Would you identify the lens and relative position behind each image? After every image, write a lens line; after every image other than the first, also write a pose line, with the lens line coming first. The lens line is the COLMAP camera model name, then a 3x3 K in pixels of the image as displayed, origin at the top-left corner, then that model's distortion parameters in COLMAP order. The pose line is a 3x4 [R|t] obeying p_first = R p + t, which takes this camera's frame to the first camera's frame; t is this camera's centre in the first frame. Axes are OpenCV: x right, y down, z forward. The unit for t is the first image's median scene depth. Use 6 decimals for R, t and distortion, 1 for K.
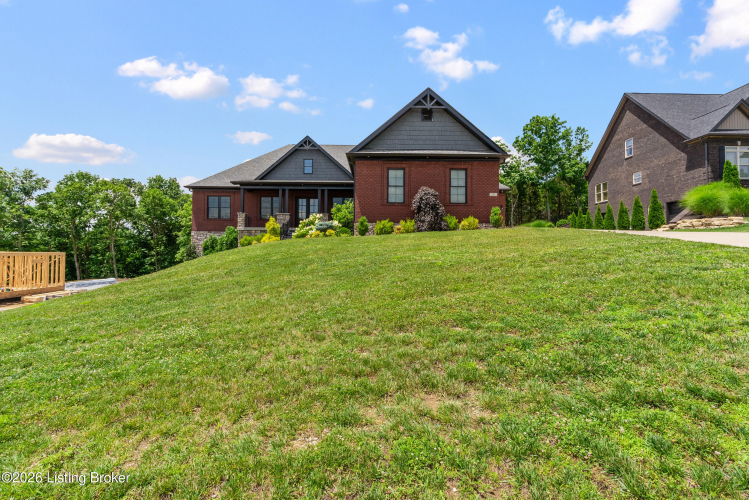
lens RADIAL K [[341.9, 0, 373.0], [0, 341.9, 252.9], [0, 0, 1]] dist [0.000387, 0.000551]
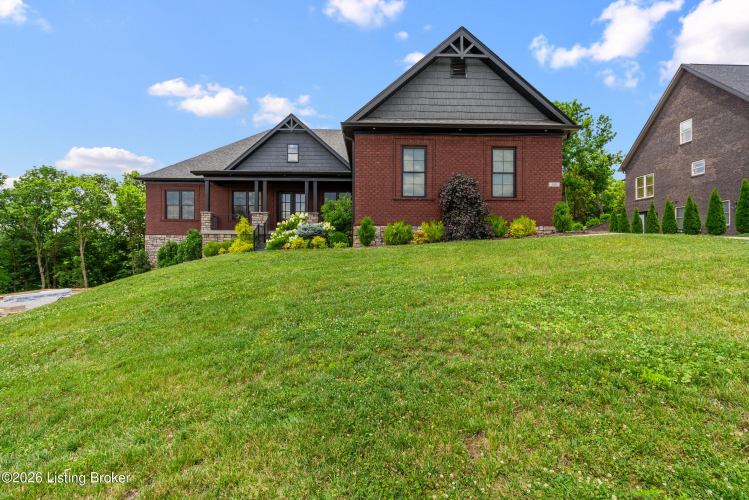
lens RADIAL K [[341.9, 0, 375.1], [0, 341.9, 249.7], [0, 0, 1]] dist [0.000387, 0.000551]
pose [[0.999706, -0.004952, 0.023749, -0.028432], [0.005101, 0.999968, -0.006220, -0.034405], [-0.023717, 0.006339, 0.999699, 0.305900]]
